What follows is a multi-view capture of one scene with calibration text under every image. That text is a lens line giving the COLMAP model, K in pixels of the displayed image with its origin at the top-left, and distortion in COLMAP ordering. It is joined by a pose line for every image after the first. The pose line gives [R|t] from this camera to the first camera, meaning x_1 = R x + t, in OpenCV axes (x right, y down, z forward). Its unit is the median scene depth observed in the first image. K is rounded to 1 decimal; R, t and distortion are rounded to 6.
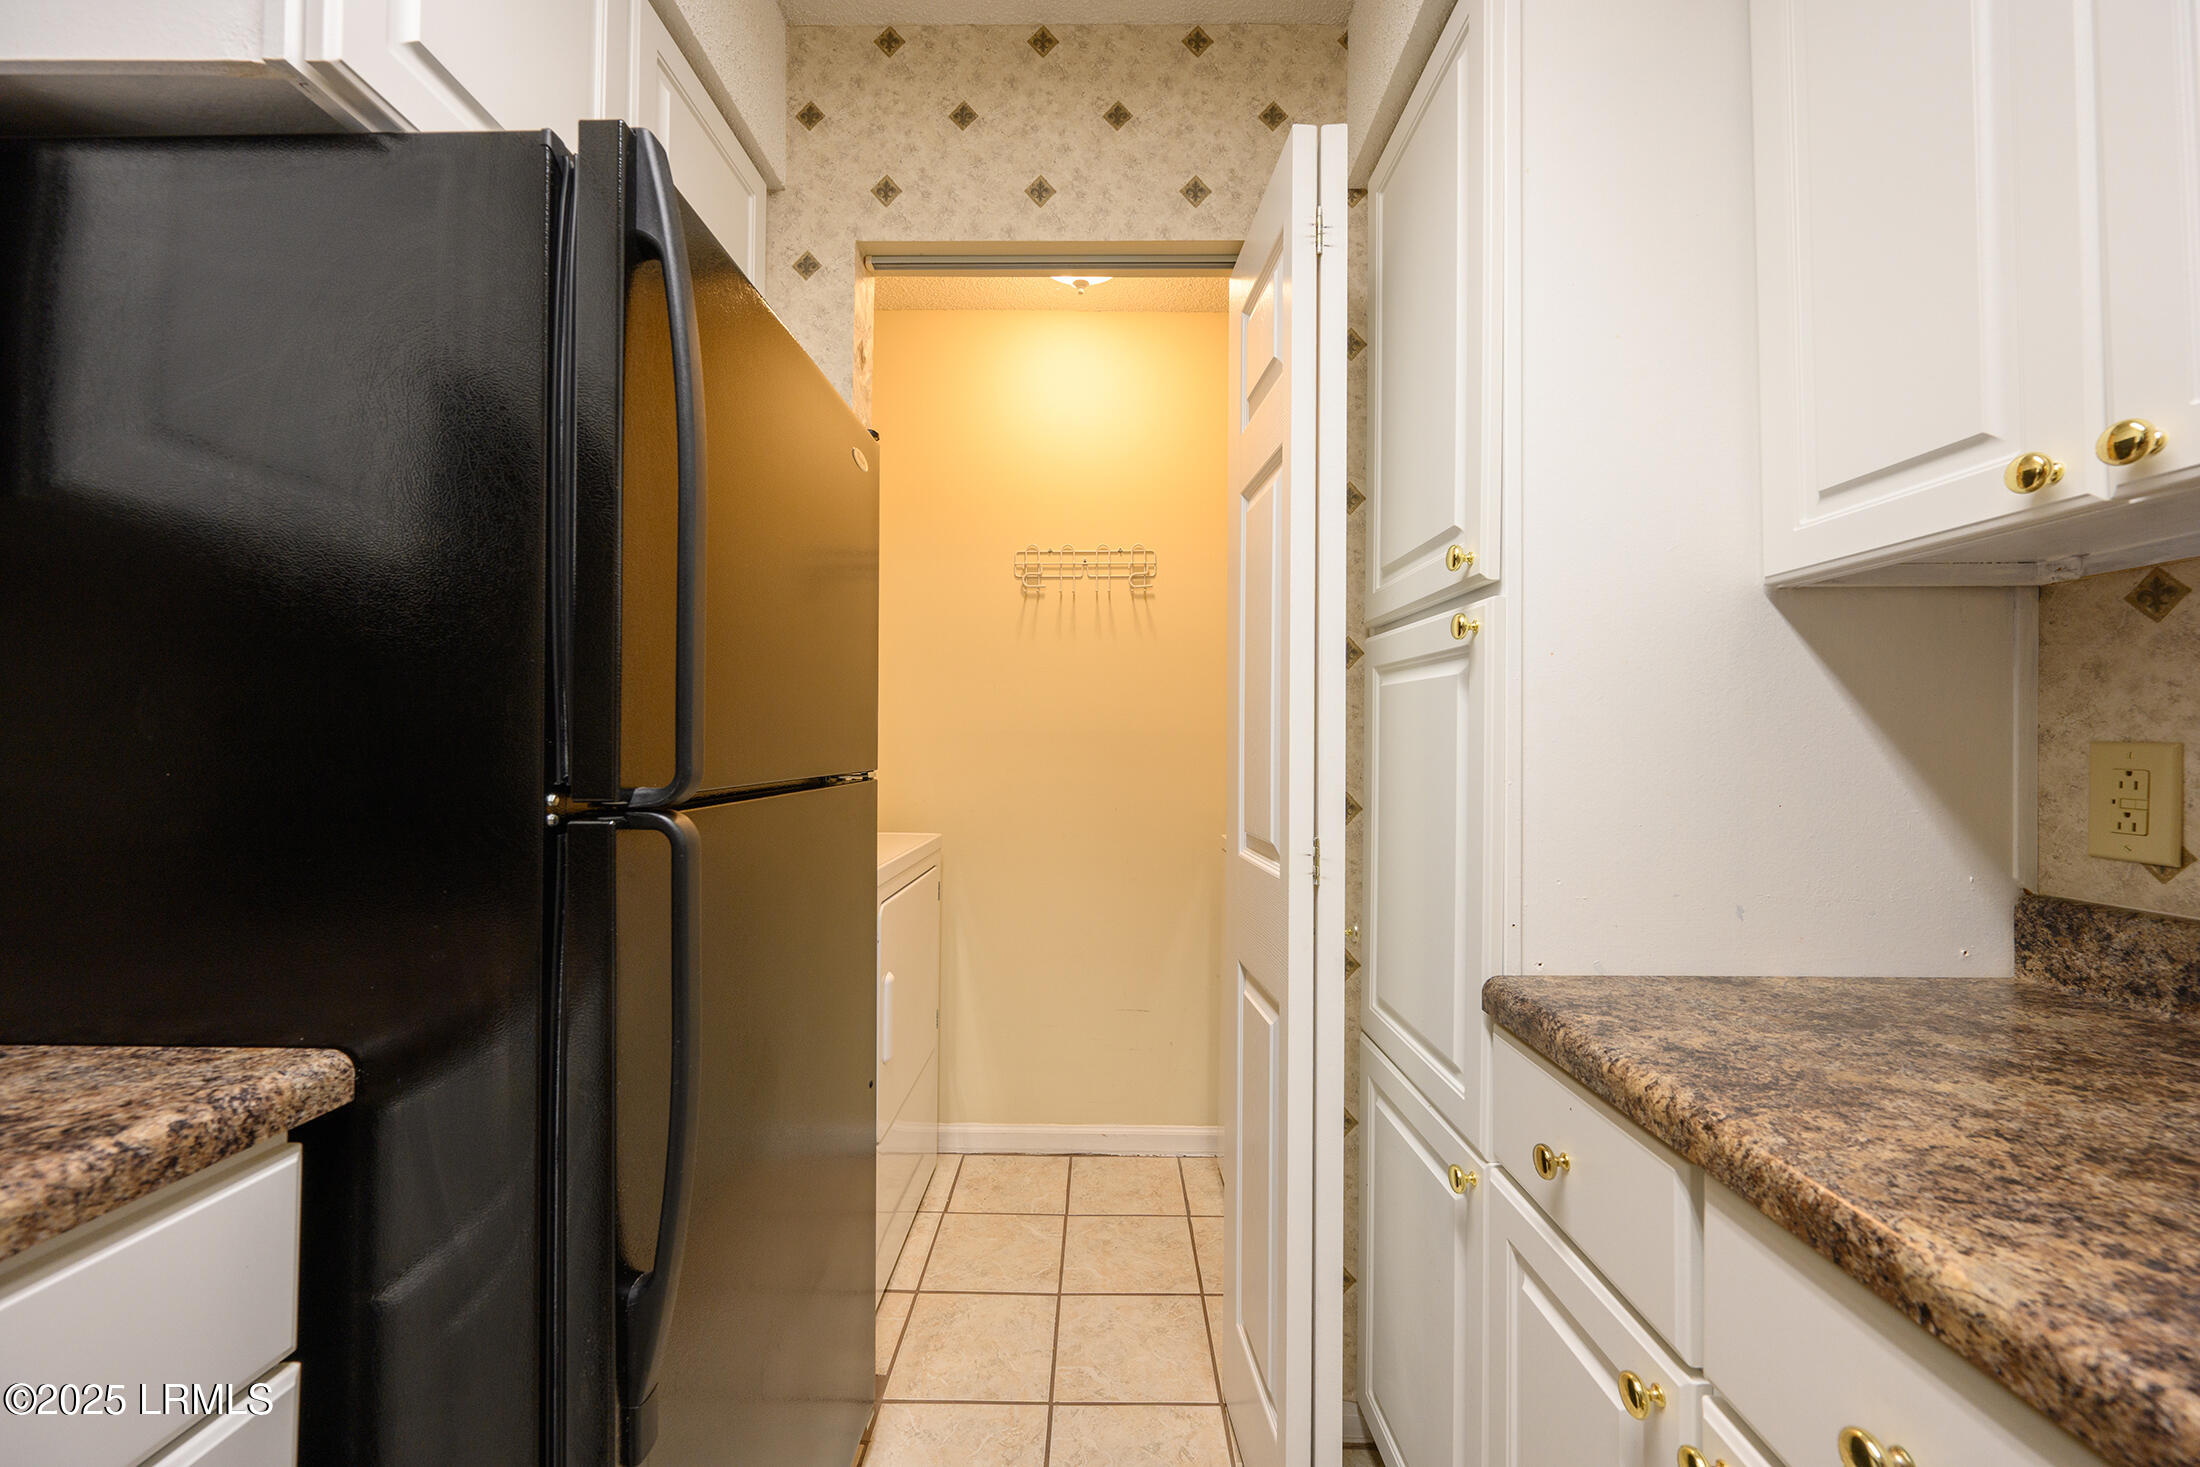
lens RADIAL K [[897.0, 0, 1109.5], [0, 897.0, 722.9], [0, 0, 1]] dist [-0.003506, -0.000128]
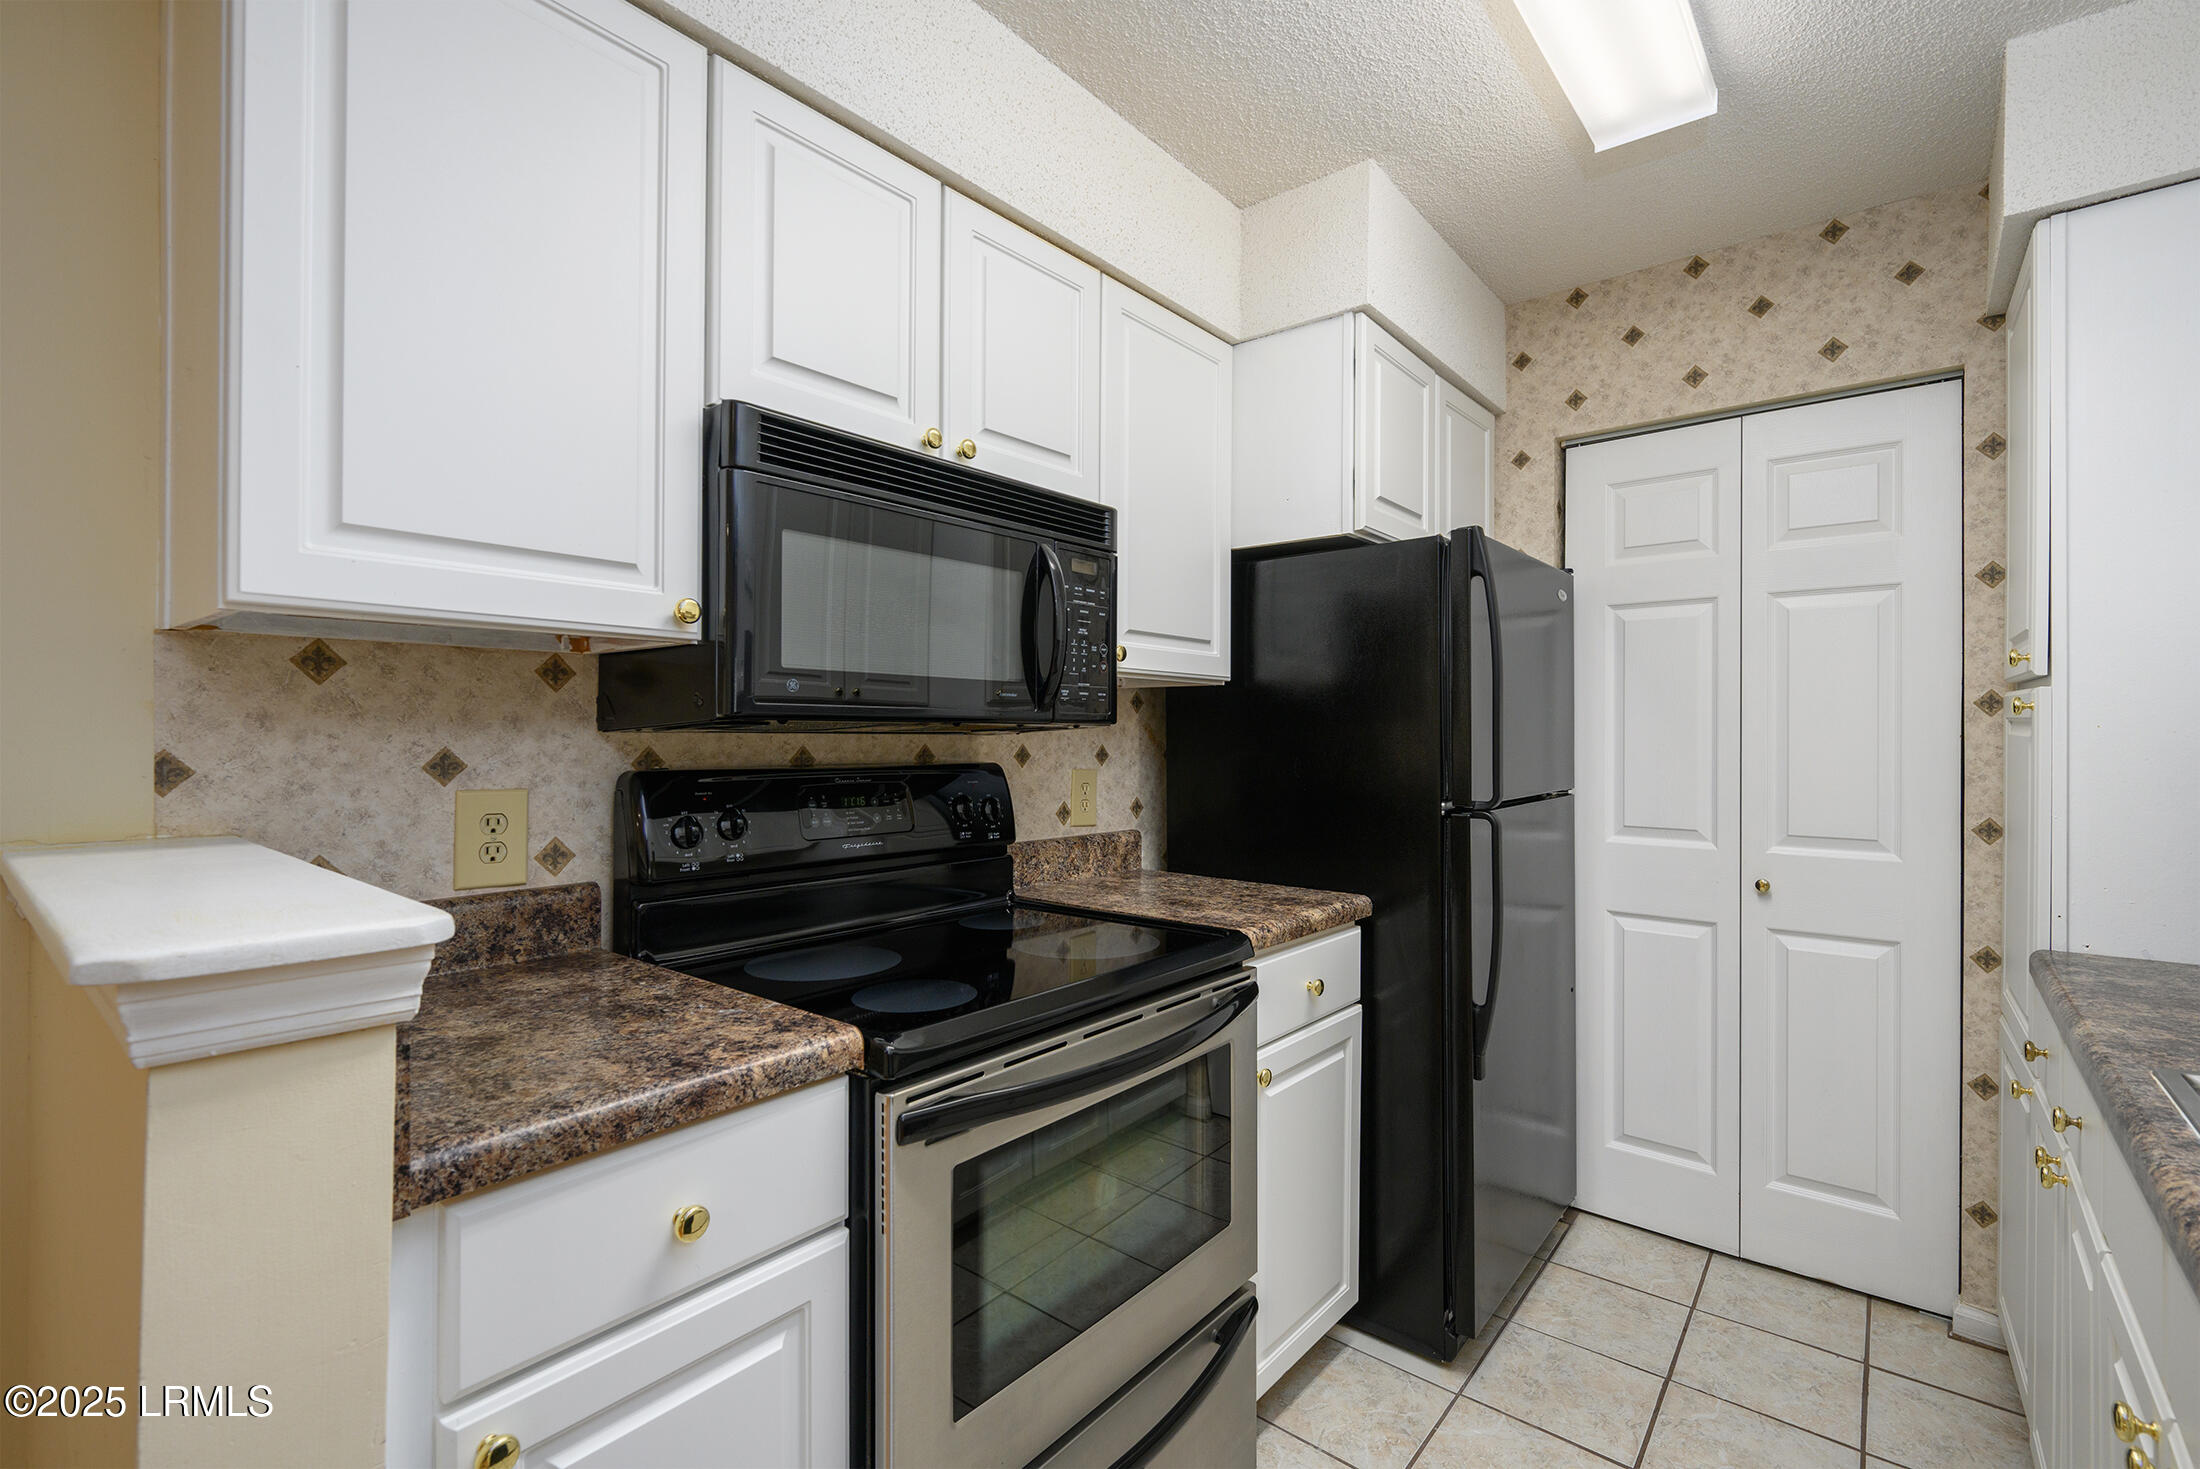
lens RADIAL K [[961.5, 0, 1117.8], [0, 961.5, 730.7], [0, 0, 1]] dist [-0.004301, 0.000666]
pose [[0.781238, -0.004818, -0.624215, 0.221149], [0.014444, 0.999842, 0.010360, -0.104096], [0.624066, -0.017110, 0.781184, -1.081976]]
